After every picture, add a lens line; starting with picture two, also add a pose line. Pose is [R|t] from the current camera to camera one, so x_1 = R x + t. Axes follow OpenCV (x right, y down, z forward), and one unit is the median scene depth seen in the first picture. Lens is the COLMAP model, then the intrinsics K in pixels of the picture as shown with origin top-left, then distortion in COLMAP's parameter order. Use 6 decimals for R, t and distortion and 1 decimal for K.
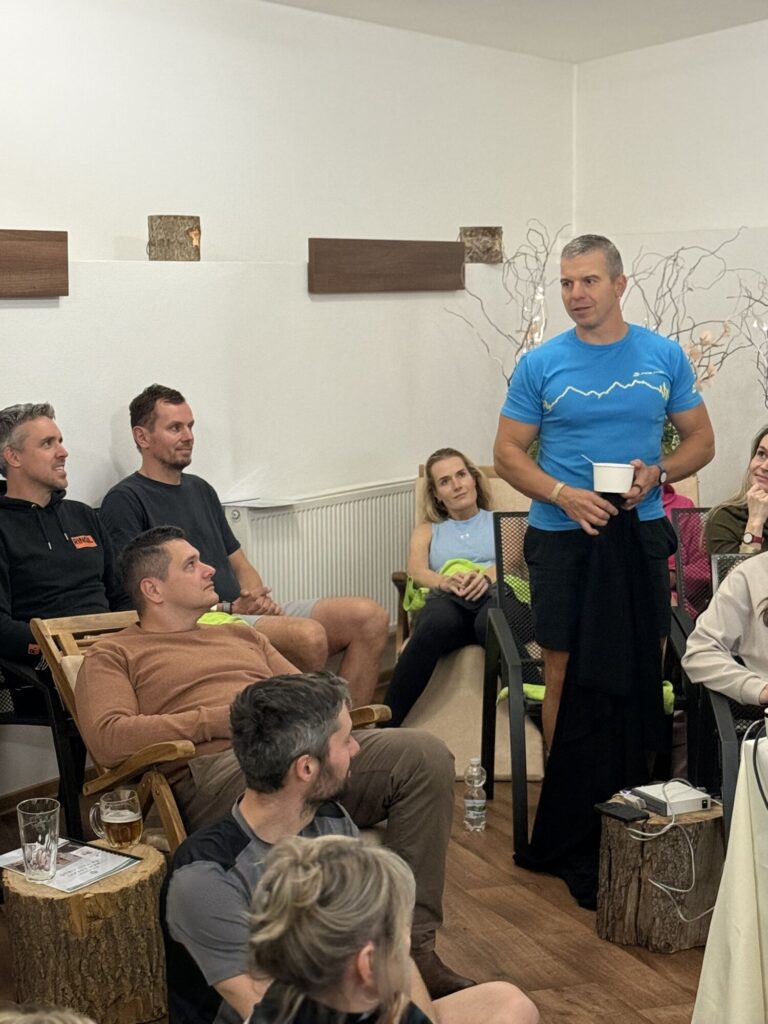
lens RADIAL K [[2132.7, 0, 383.9], [0, 2132.7, 511.7], [0, 0, 1]] dist [0.025807, 0.000000]
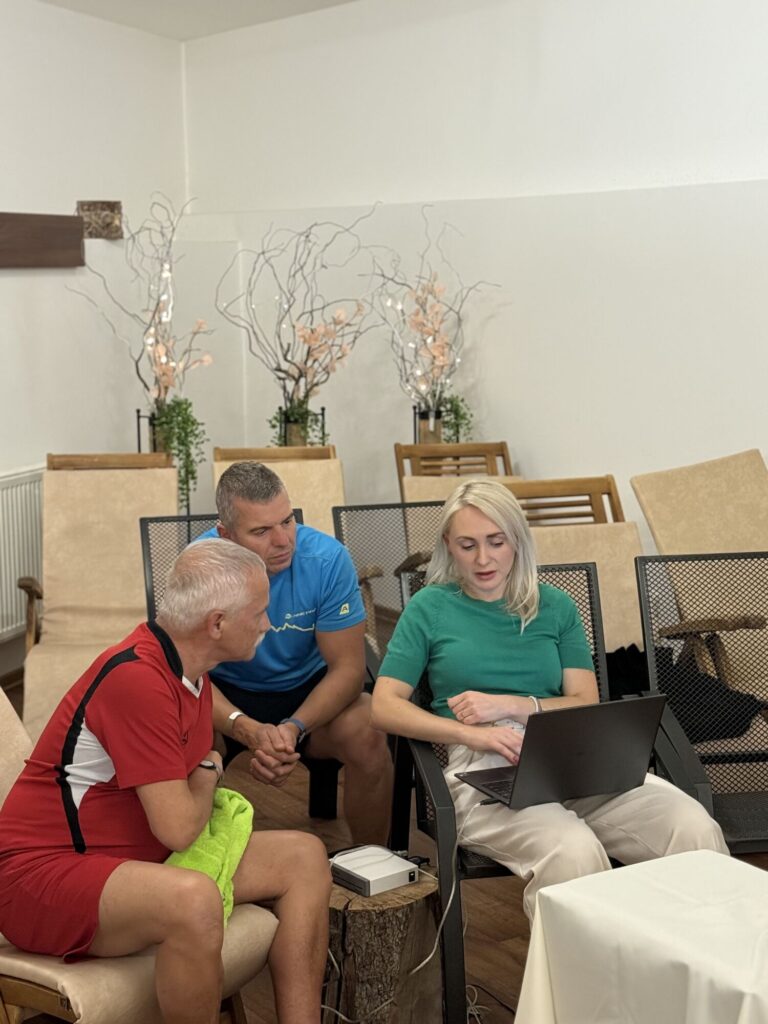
lens RADIAL K [[1811.4, 0, 411.9], [0, 1811.4, 491.8], [0, 0, 1]] dist [0.116041, 0.000000]
pose [[0.974708, -0.027386, 0.221796, -0.003297], [0.023093, 0.999493, 0.021925, -0.018680], [-0.222284, -0.016249, 0.974847, 0.179644]]
